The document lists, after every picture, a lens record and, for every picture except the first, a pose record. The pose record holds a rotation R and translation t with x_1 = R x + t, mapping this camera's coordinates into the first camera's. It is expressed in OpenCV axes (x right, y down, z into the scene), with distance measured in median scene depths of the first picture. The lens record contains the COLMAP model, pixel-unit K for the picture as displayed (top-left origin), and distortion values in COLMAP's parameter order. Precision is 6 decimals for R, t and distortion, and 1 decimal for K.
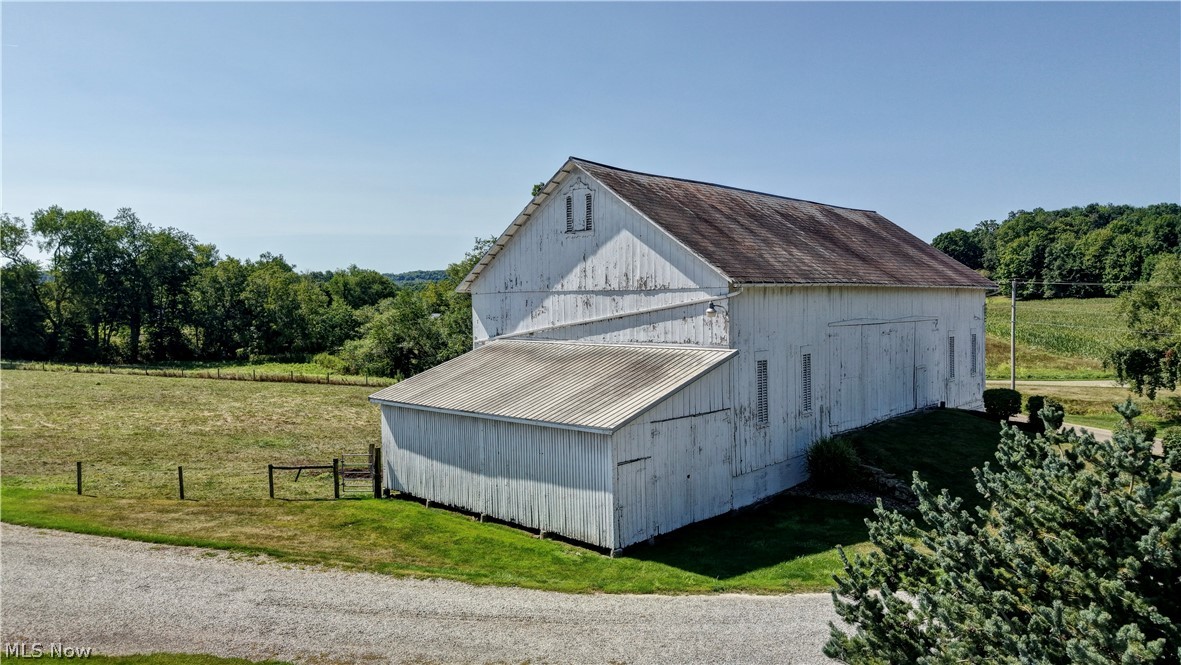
lens RADIAL K [[849.9, 0, 590.5], [0, 849.9, 332.5], [0, 0, 1]] dist [0.039291, -0.001560]
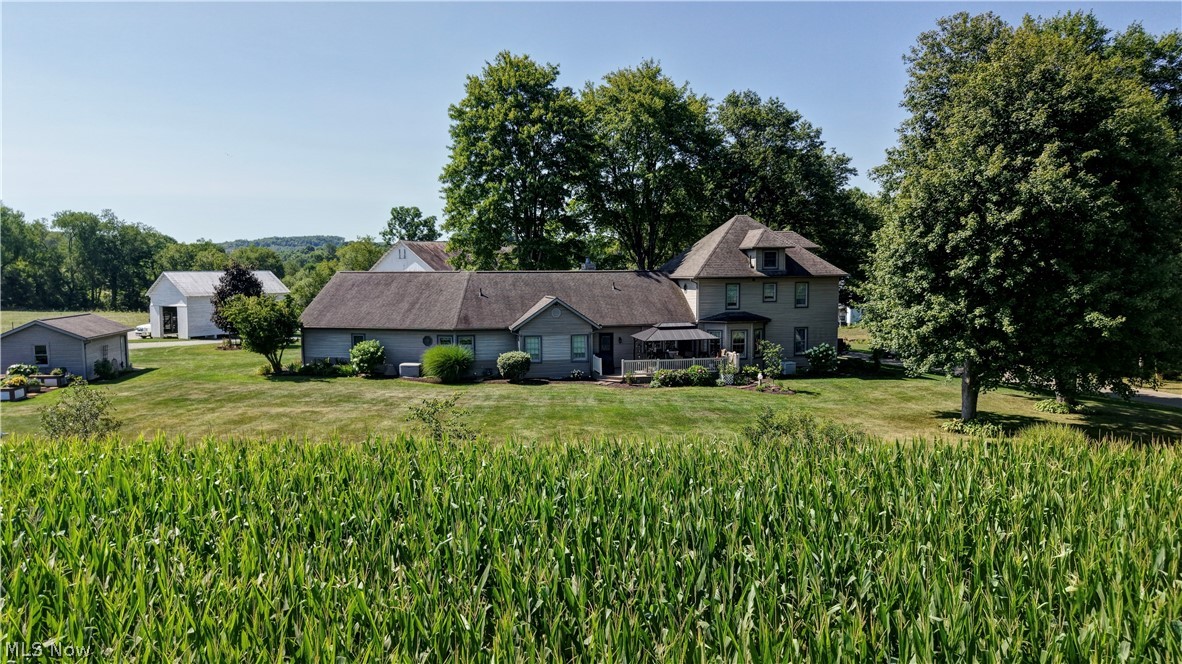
lens RADIAL K [[809.3, 0, 577.1], [0, 809.3, 316.2], [0, 0, 1]] dist [0.035679, -0.028034]
pose [[0.988545, -0.011358, 0.150501, 0.053806], [0.007957, 0.999700, 0.023178, 0.016044], [-0.150719, -0.021715, 0.988338, -0.690012]]
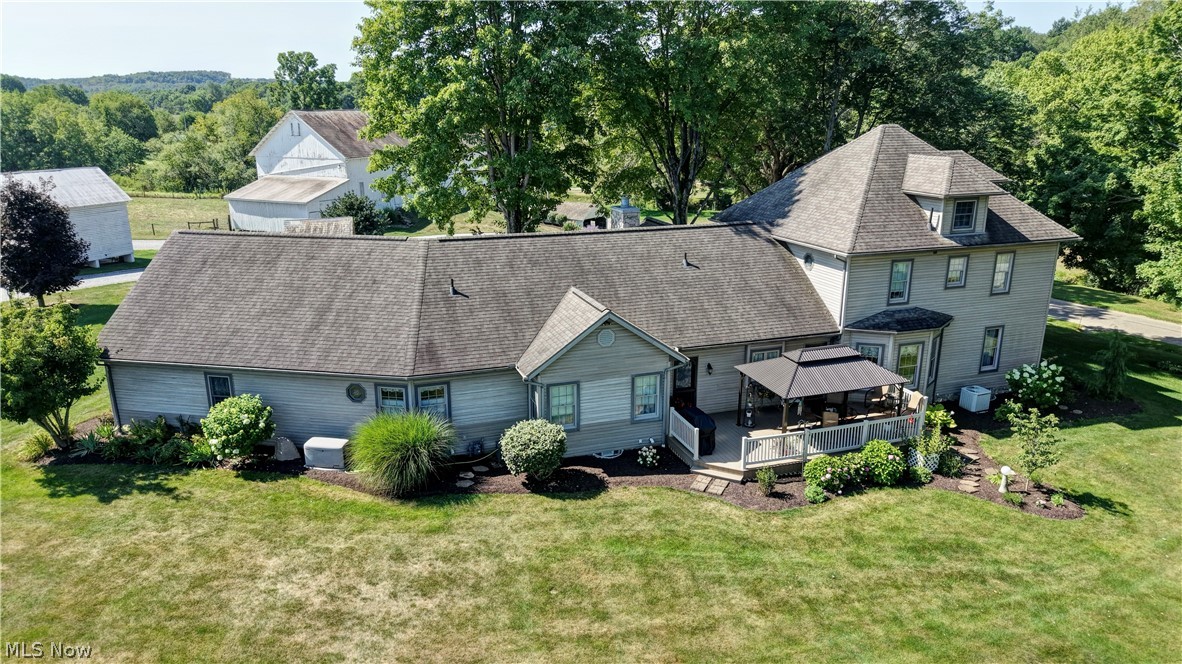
lens RADIAL K [[817.6, 0, 591.0], [0, 817.6, 332.0], [0, 0, 1]] dist [0.021876, -0.001862]
pose [[0.963425, -0.066847, 0.259508, 0.045693], [0.007107, 0.974421, 0.224618, -0.023210], [-0.267885, -0.214559, 0.939256, -0.500197]]
